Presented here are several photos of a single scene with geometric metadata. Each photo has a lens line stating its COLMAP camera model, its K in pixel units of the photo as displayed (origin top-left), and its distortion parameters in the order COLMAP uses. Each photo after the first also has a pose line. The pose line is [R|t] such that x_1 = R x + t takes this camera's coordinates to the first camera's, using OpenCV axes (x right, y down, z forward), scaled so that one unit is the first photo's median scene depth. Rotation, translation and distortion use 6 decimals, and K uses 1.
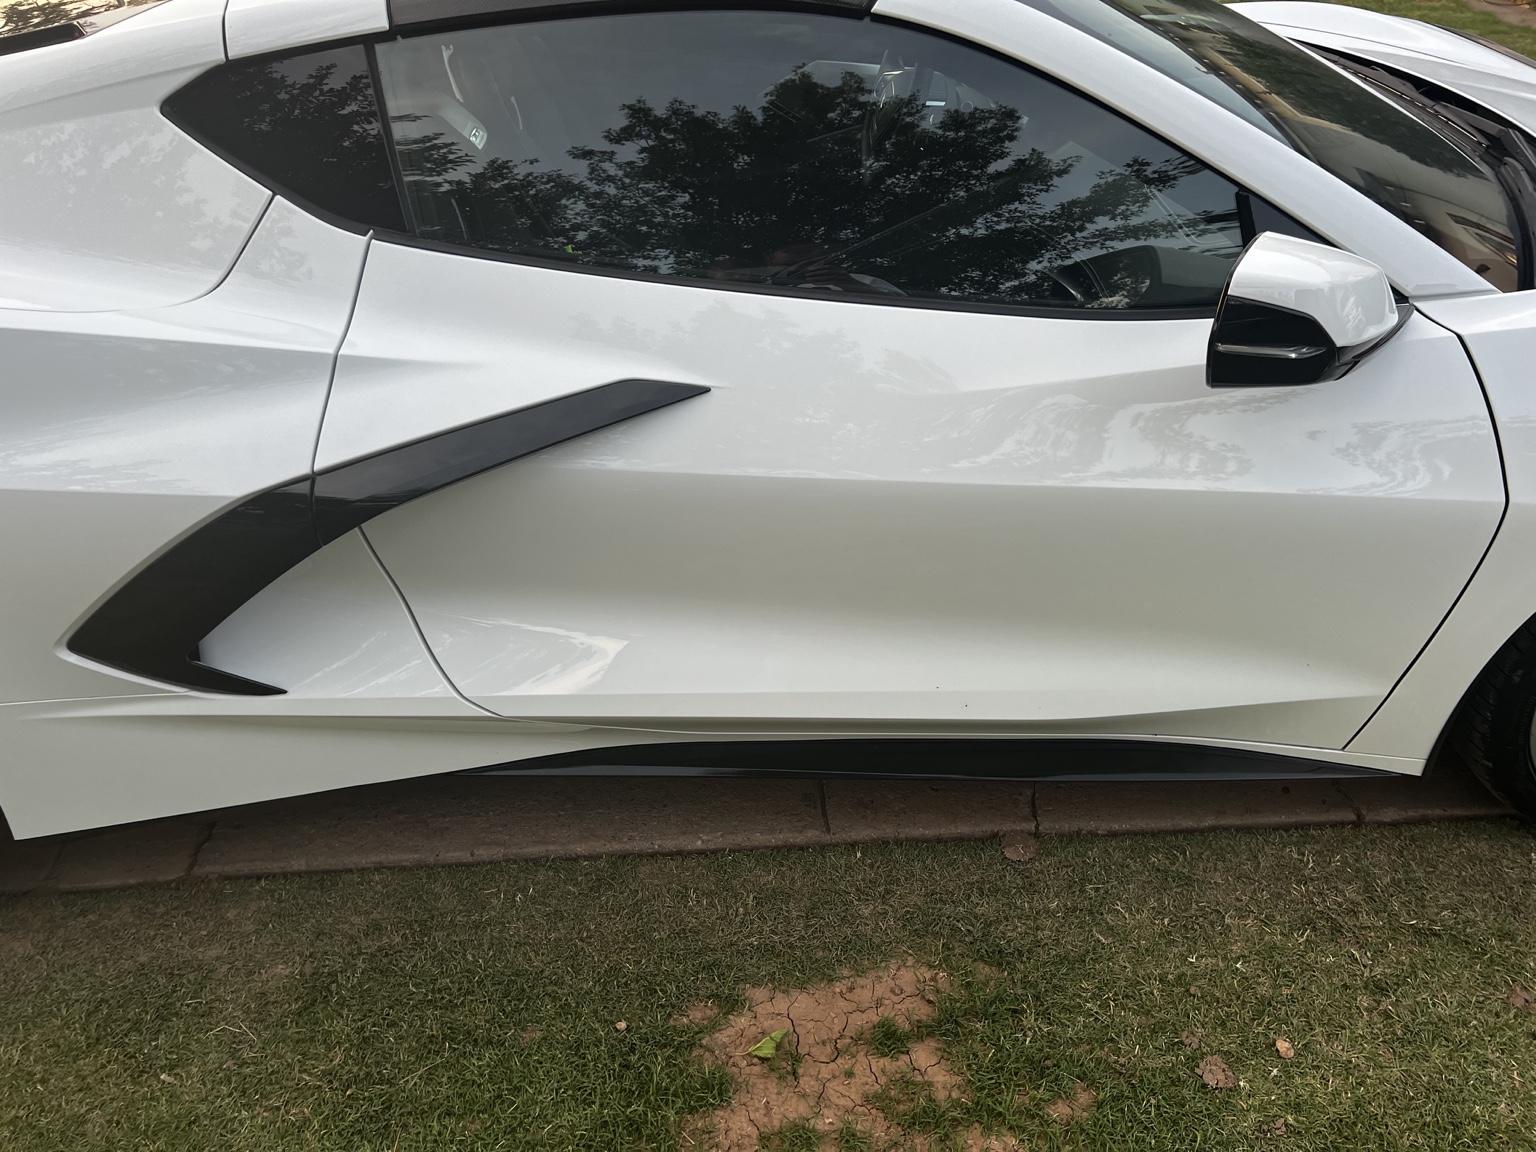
lens RADIAL K [[1147.7, 0, 759.0], [0, 1147.7, 578.3], [0, 0, 1]] dist [0.084991, -0.105352]
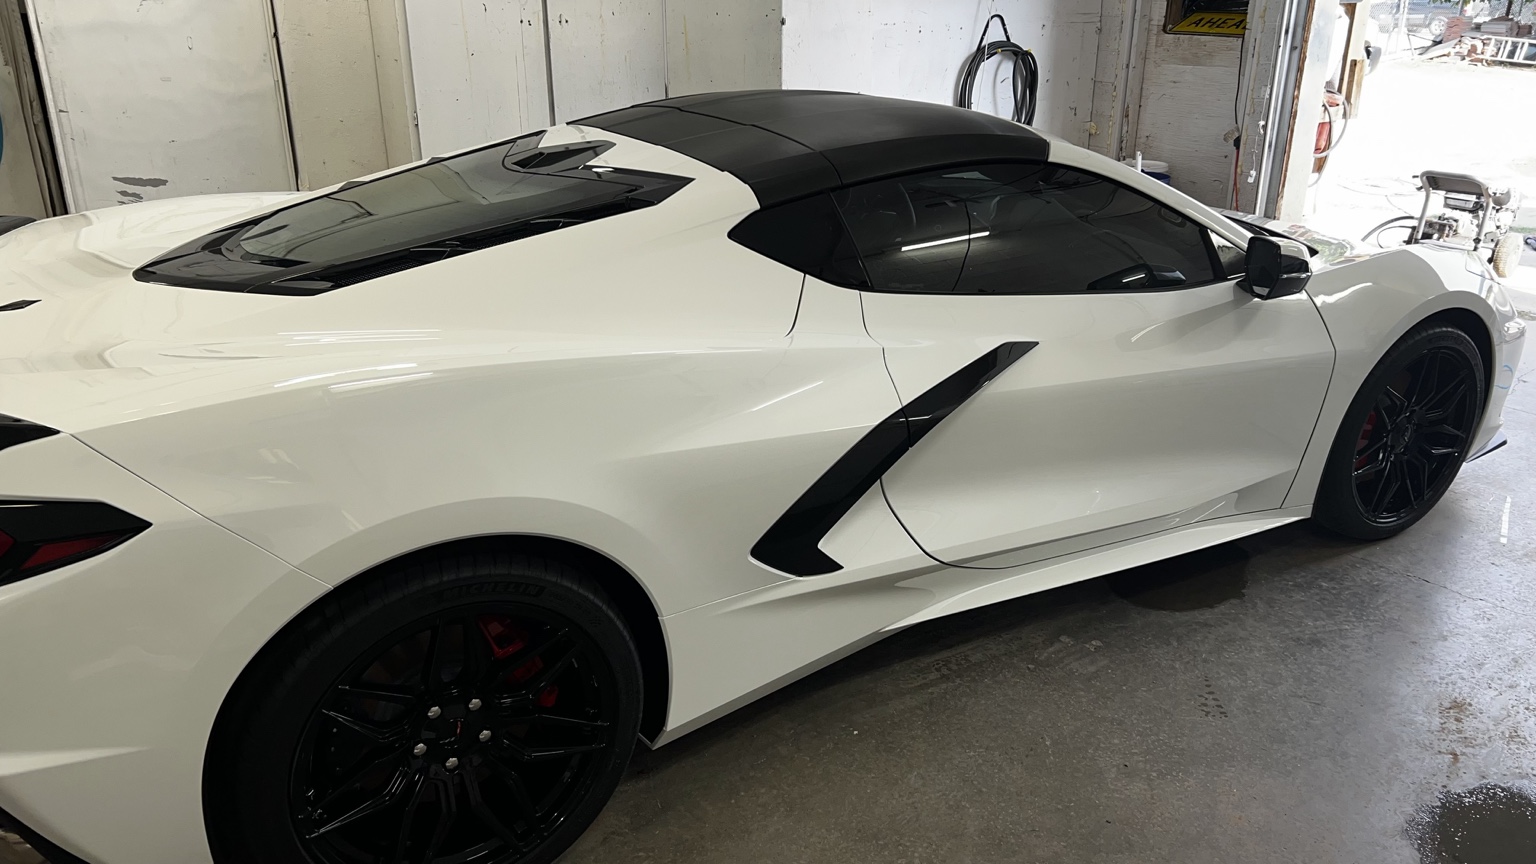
lens RADIAL K [[1210.5, 0, 718.7], [0, 1210.5, 424.0], [0, 0, 1]] dist [0.044127, -0.040009]
pose [[0.889742, -0.155844, 0.429036, -1.141934], [0.263824, 0.942593, -0.204732, 0.190046], [-0.372500, 0.295349, 0.879780, -0.421308]]
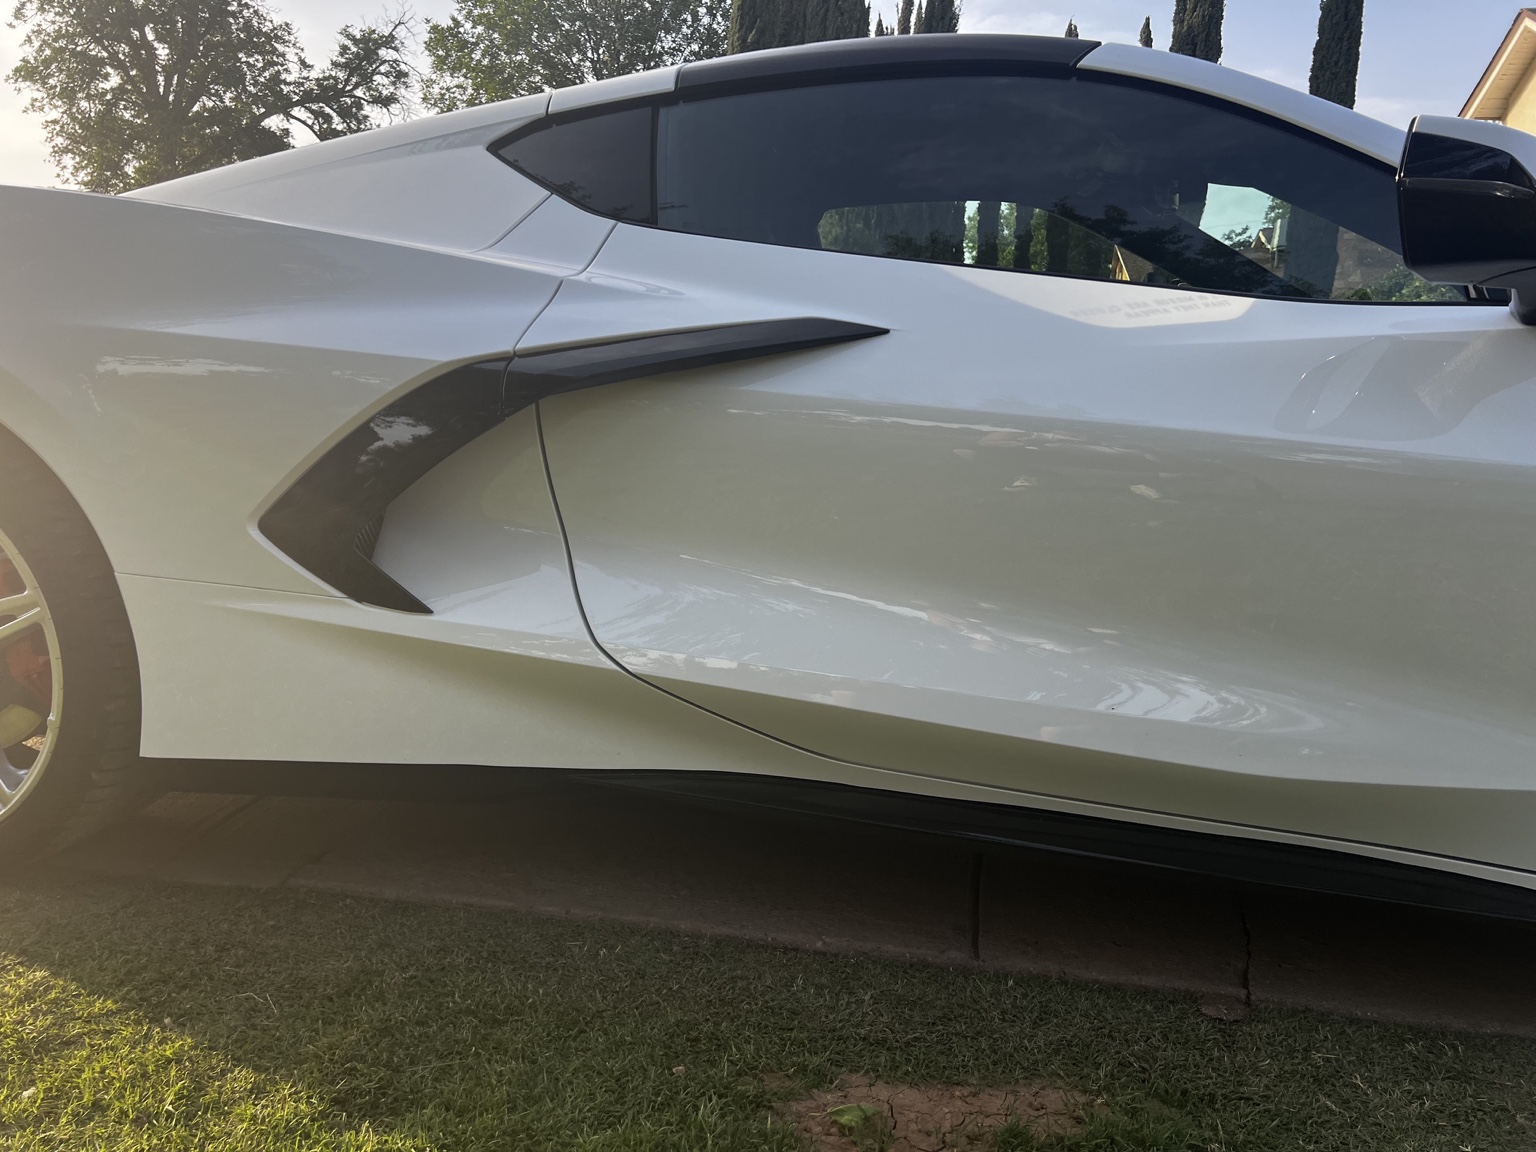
lens RADIAL K [[1156.2, 0, 769.0], [0, 1156.2, 589.3], [0, 0, 1]] dist [0.033872, -0.028603]
pose [[0.968662, 0.093663, -0.230048, 0.092971], [-0.186402, 0.886251, -0.424045, 0.411467], [0.164162, 0.453637, 0.875936, 0.152998]]
